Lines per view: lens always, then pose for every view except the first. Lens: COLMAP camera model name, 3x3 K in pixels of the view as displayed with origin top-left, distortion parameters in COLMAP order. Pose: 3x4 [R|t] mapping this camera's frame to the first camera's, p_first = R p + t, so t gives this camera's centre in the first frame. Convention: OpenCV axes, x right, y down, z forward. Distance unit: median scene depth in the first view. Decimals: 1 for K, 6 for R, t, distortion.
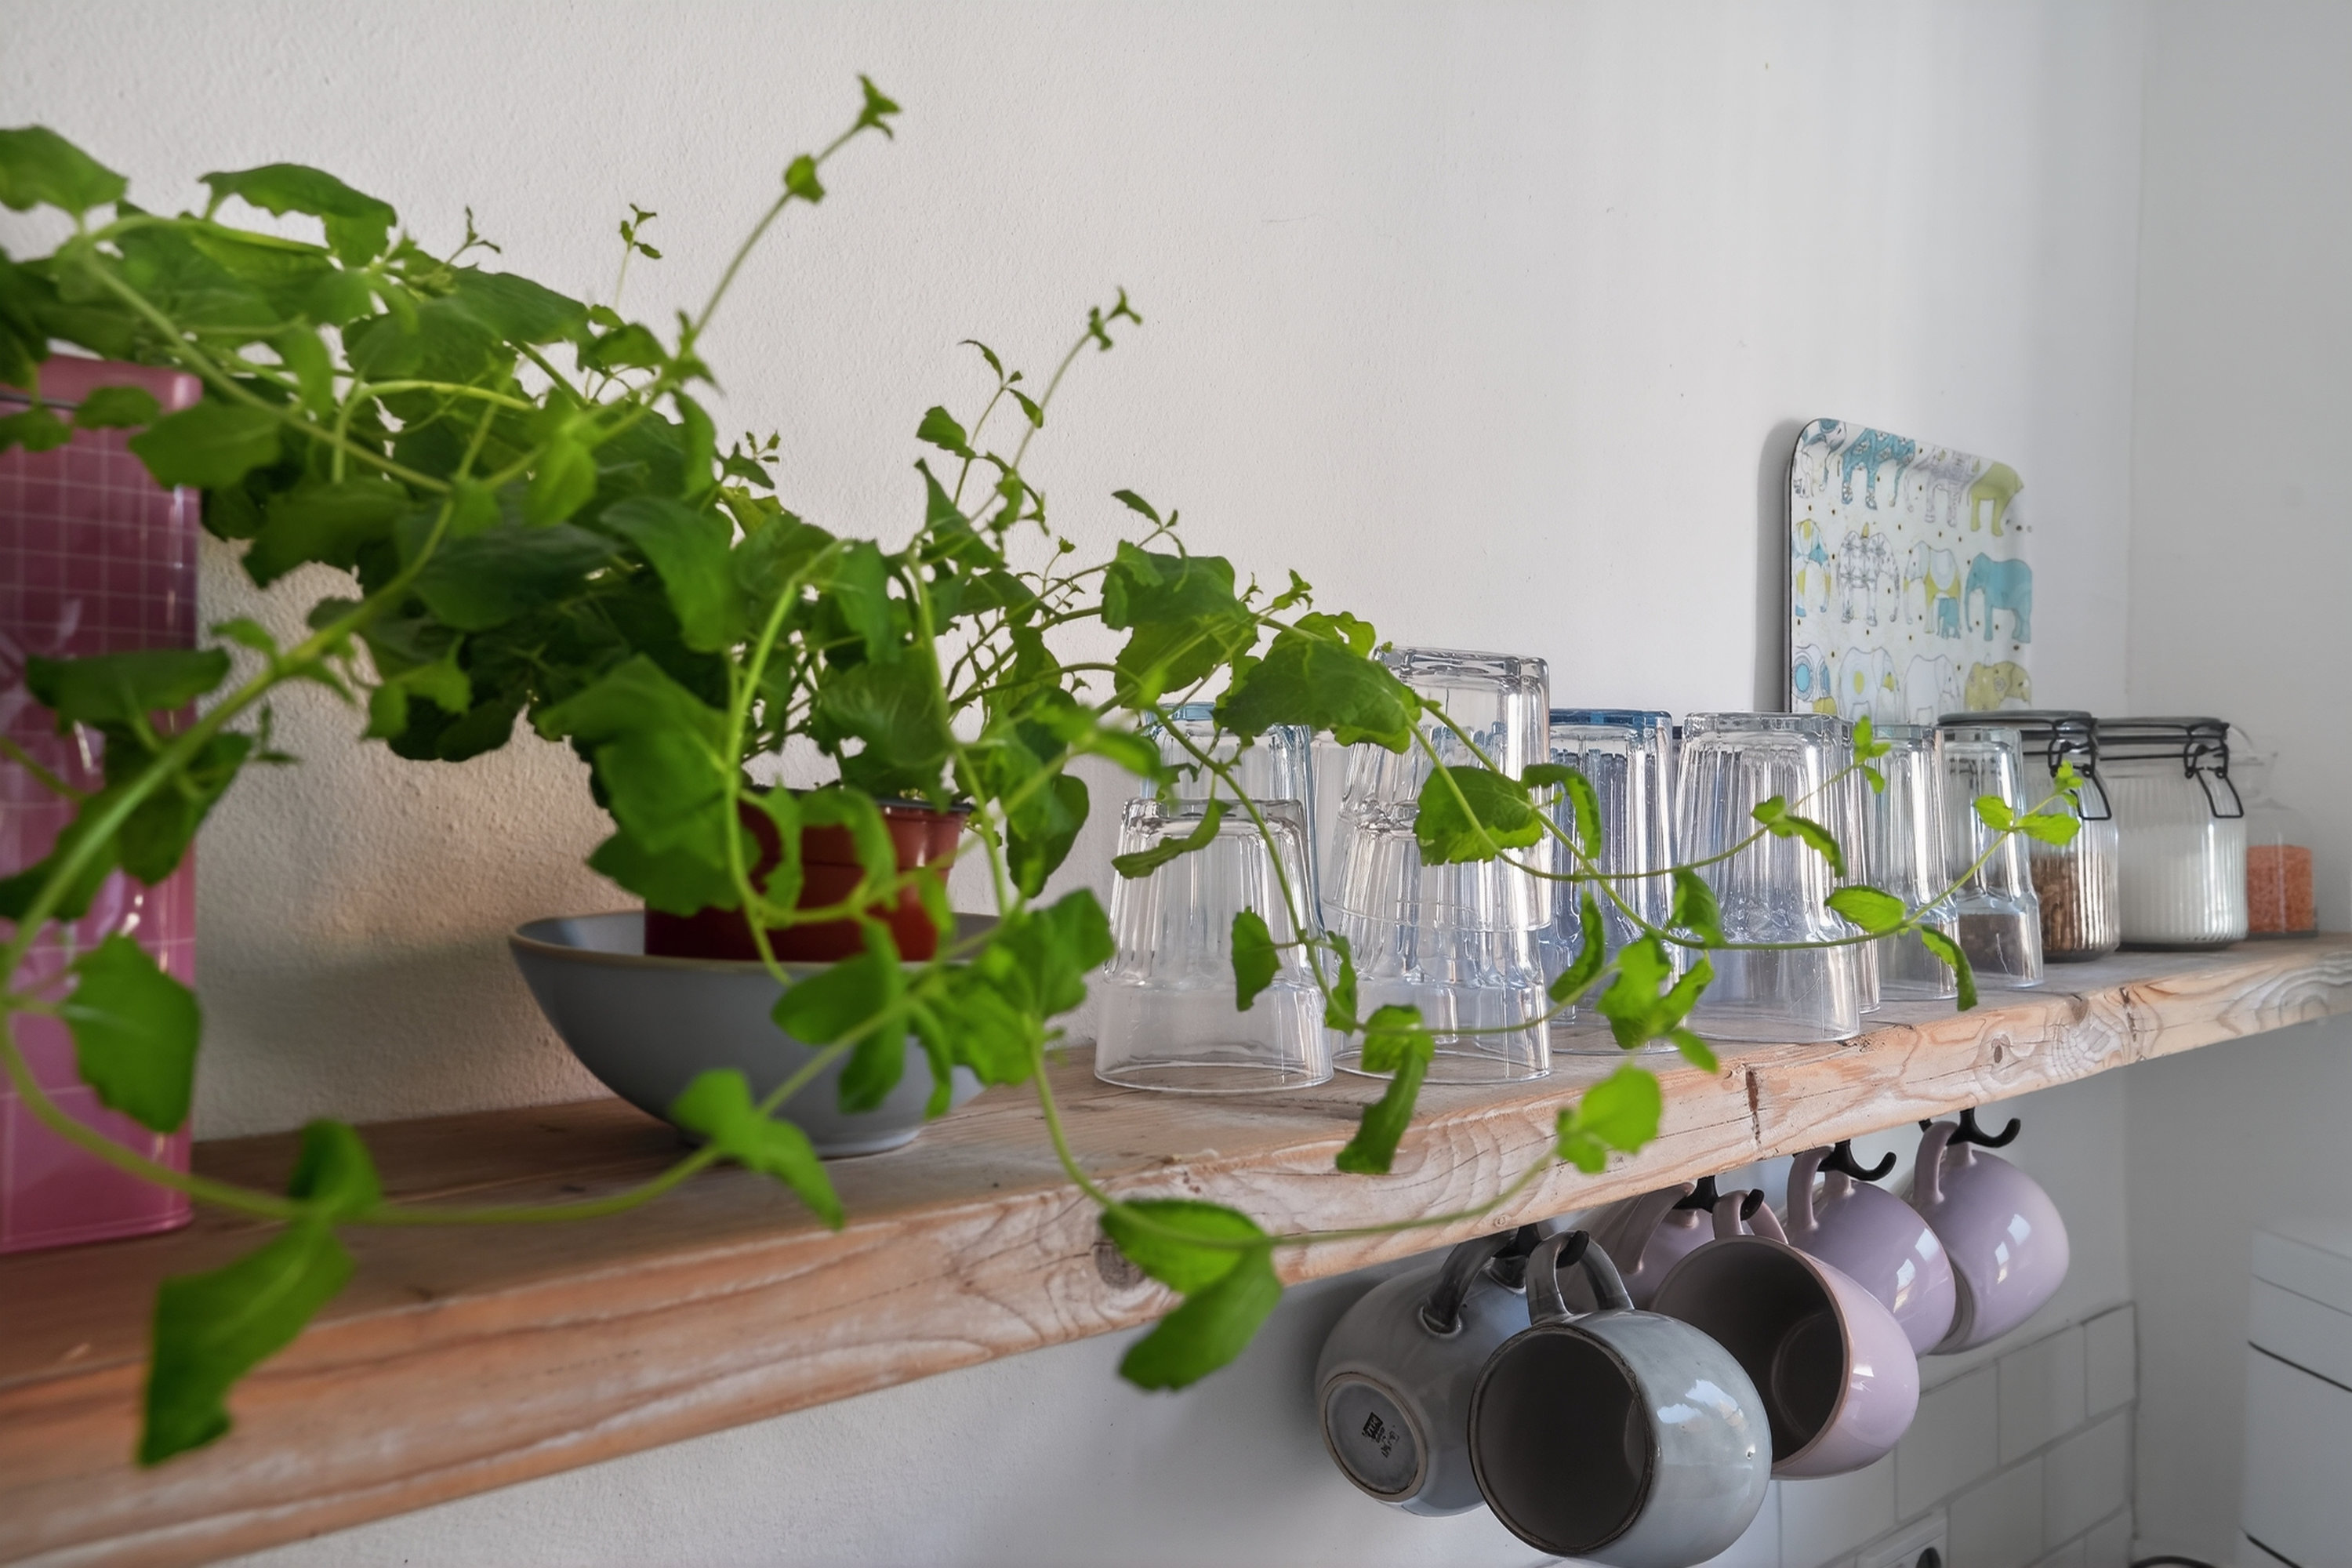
lens RADIAL K [[2024.9, 0, 1174.8], [0, 2024.9, 782.5], [0, 0, 1]] dist [0.009648, 0.005578]
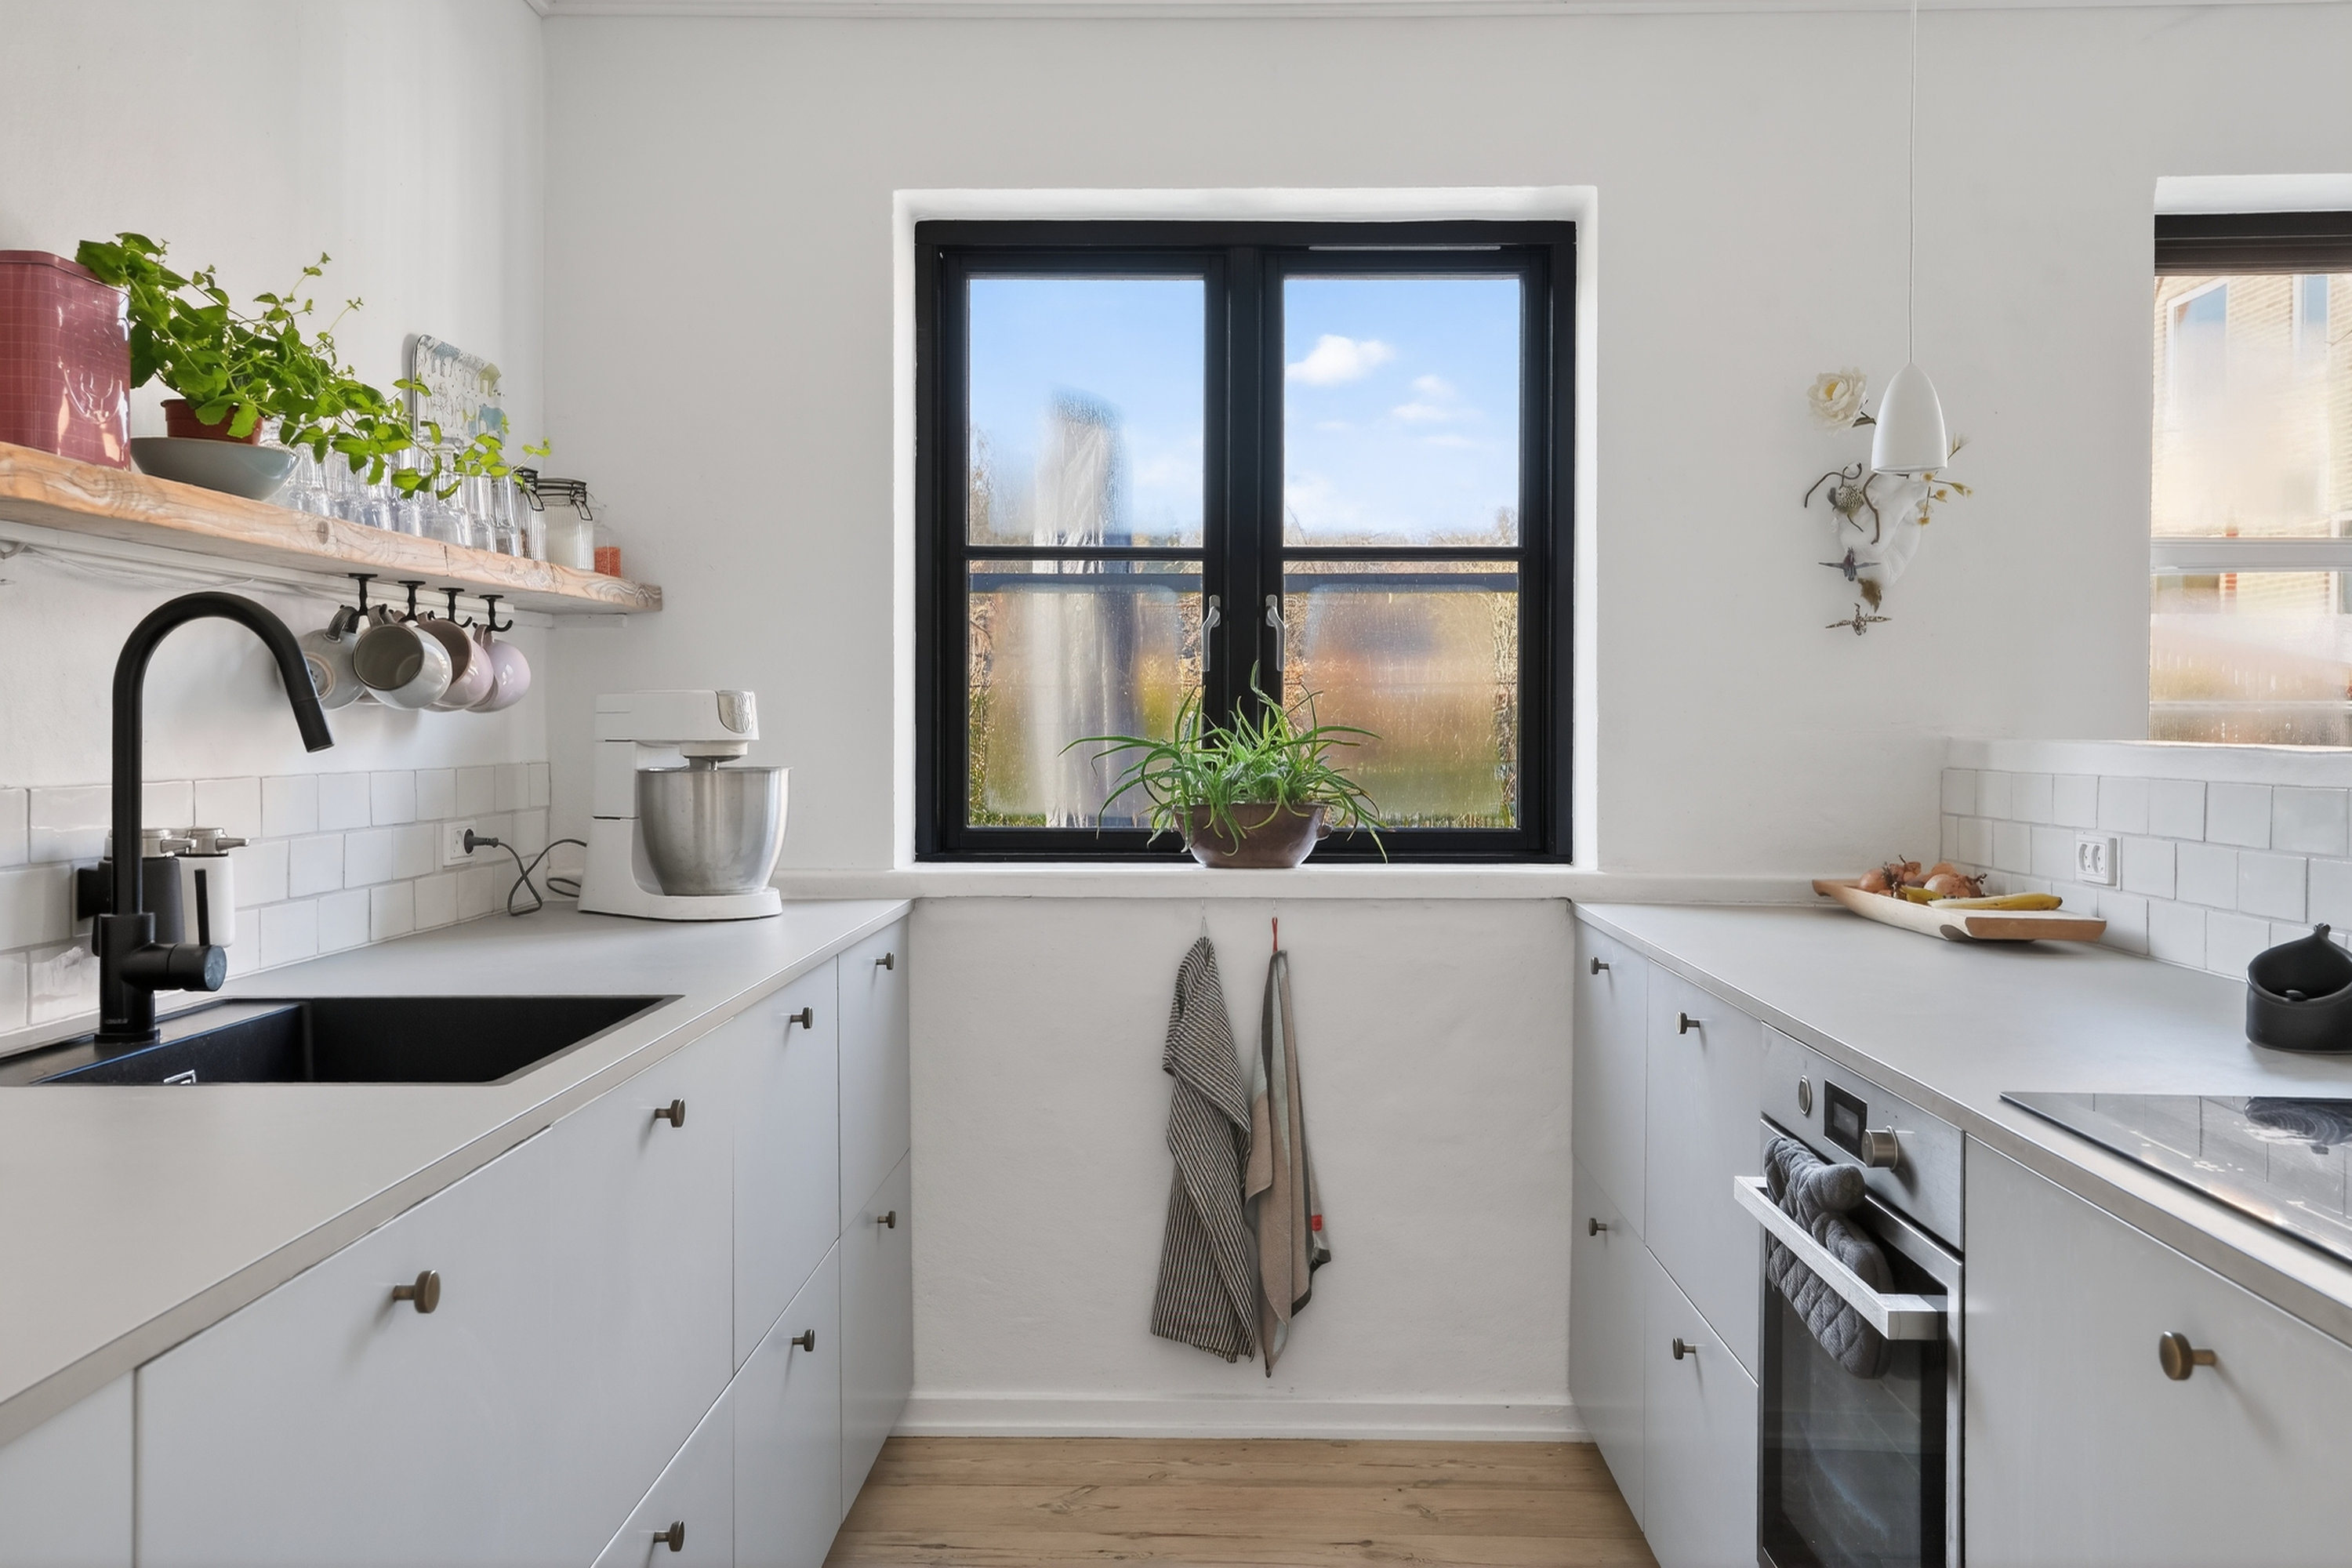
lens RADIAL K [[1977.3, 0, 1176.9], [0, 1977.3, 789.6], [0, 0, 1]] dist [0.039442, 0.011163]
pose [[0.721794, -0.026739, 0.691591, -0.635073], [-0.008765, 0.998820, 0.047766, 0.219655], [-0.692053, -0.040539, 0.720708, -1.236627]]
